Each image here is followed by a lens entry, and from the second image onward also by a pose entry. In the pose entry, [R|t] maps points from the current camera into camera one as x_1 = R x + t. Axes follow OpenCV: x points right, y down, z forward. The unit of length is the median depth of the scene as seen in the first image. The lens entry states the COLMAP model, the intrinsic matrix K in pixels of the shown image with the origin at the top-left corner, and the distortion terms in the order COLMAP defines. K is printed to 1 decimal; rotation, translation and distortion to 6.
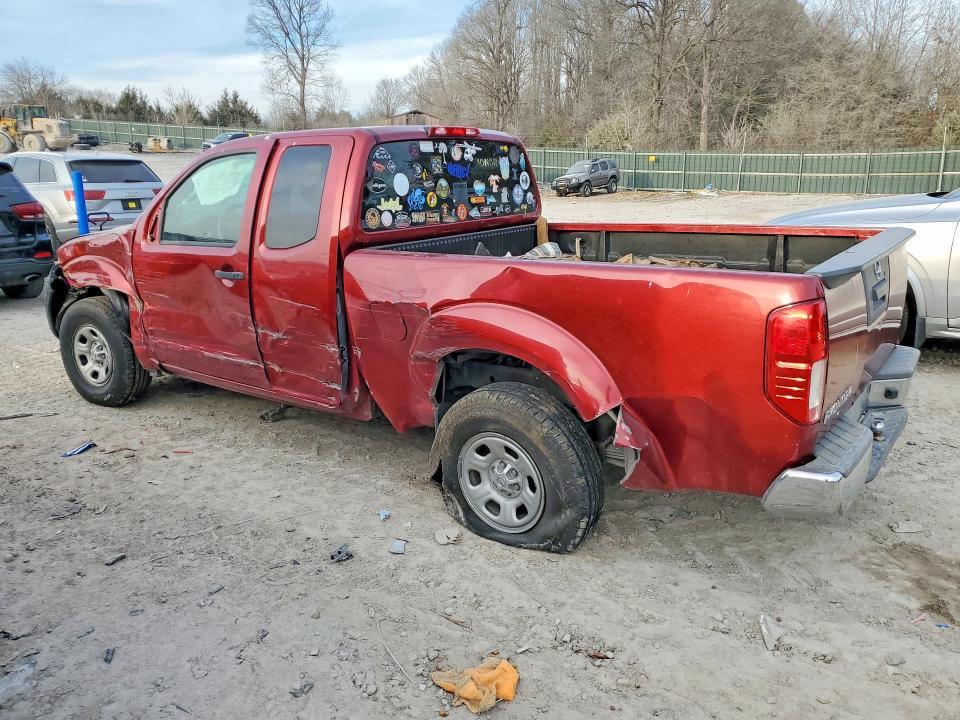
lens RADIAL K [[733.8, 0, 478.8], [0, 733.8, 361.1], [0, 0, 1]] dist [0.026592, -0.015933]
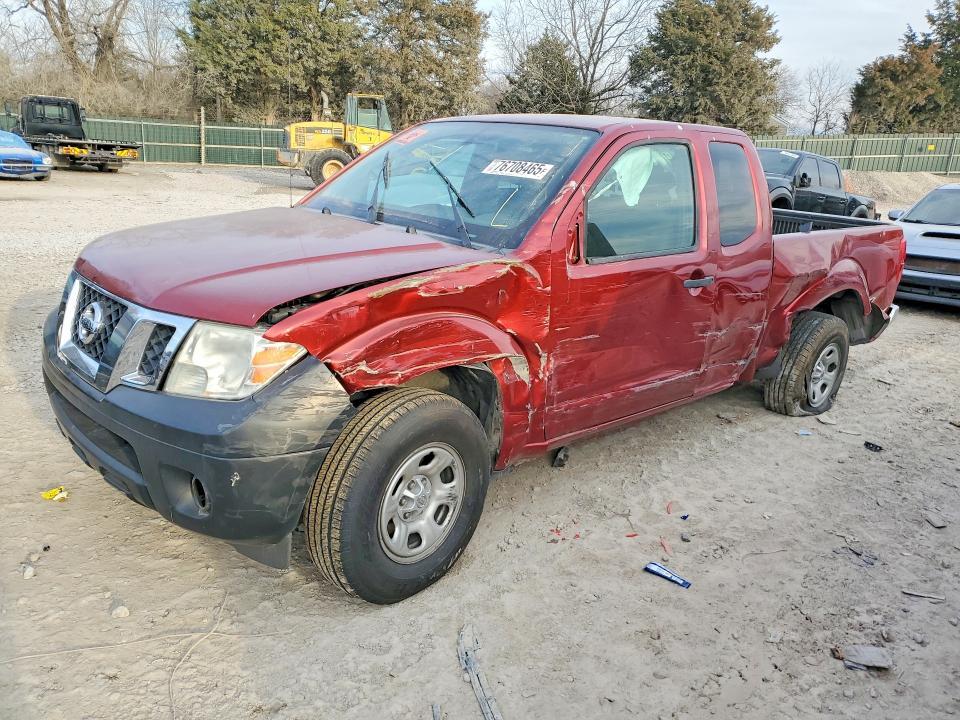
lens RADIAL K [[733.8, 0, 478.8], [0, 733.8, 361.4], [0, 0, 1]] dist [0.026592, -0.015933]
pose [[0.177657, -0.242760, 0.953680, -1.197171], [0.187078, 0.959755, 0.209457, -0.248129], [-0.966147, 0.141201, 0.215922, 1.016592]]
